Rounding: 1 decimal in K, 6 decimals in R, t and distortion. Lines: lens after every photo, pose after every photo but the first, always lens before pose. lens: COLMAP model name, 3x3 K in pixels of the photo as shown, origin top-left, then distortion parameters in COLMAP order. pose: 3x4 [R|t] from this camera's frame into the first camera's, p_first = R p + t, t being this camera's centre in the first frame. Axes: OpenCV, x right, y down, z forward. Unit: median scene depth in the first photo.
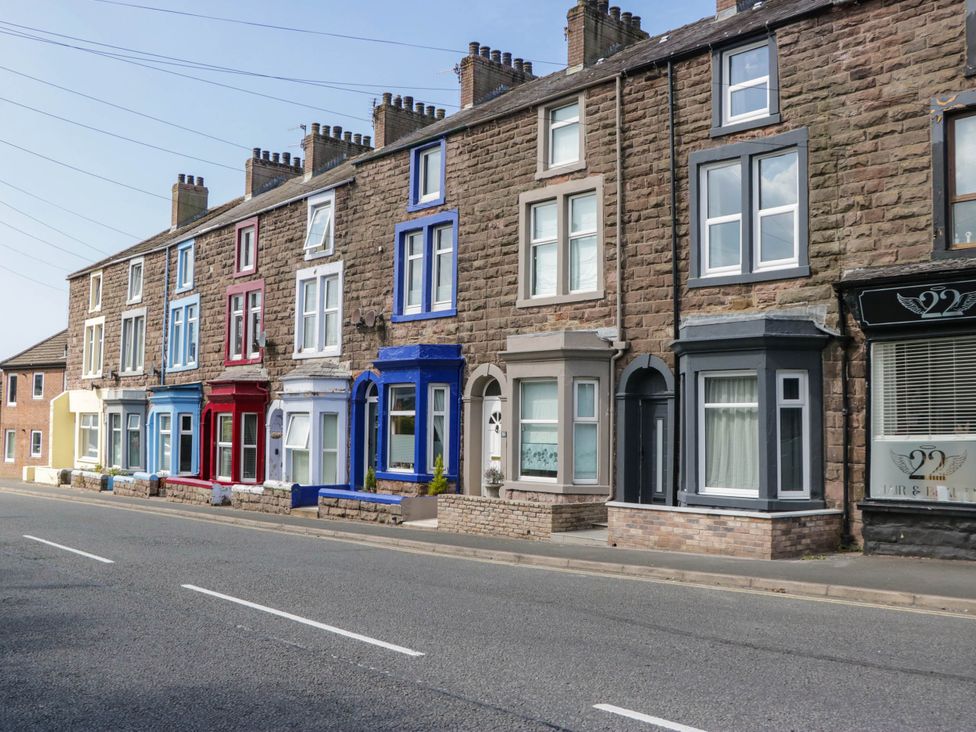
lens RADIAL K [[1390.3, 0, 488.0], [0, 1390.3, 366.0], [0, 0, 1]] dist [-0.159984, 0.006803]
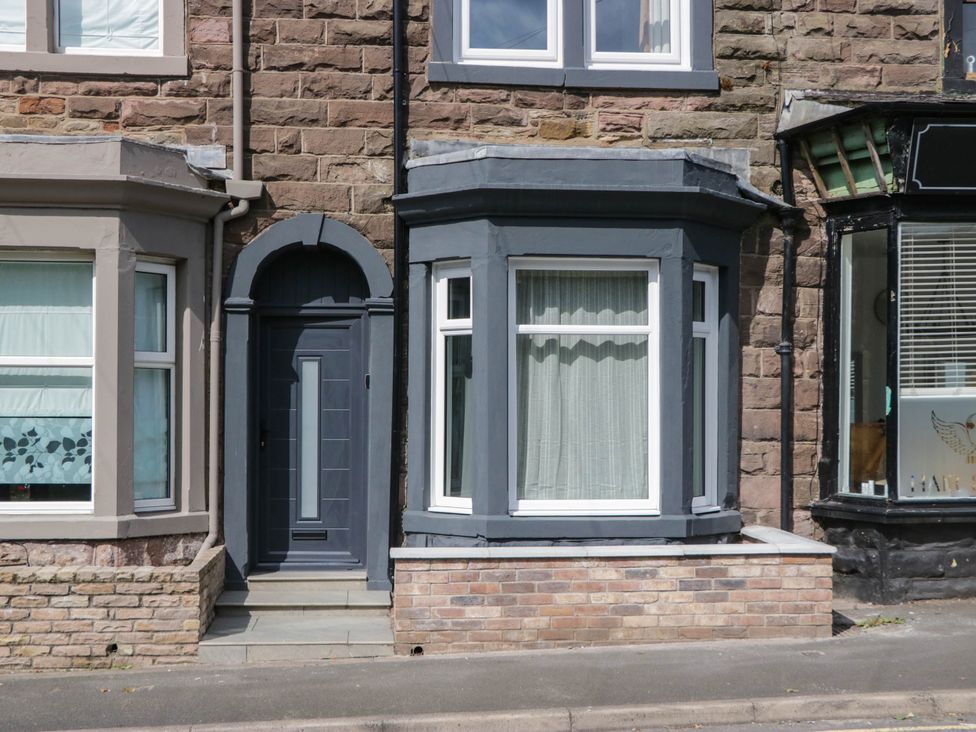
lens RADIAL K [[1359.6, 0, 488.1], [0, 1359.6, 397.3], [0, 0, 1]] dist [-0.043316, 0.287281]
pose [[0.515726, 0.000331, 0.856753, -0.252240], [-0.028625, 0.999448, 0.016845, 0.044896], [-0.856275, -0.033212, 0.515451, 0.773718]]
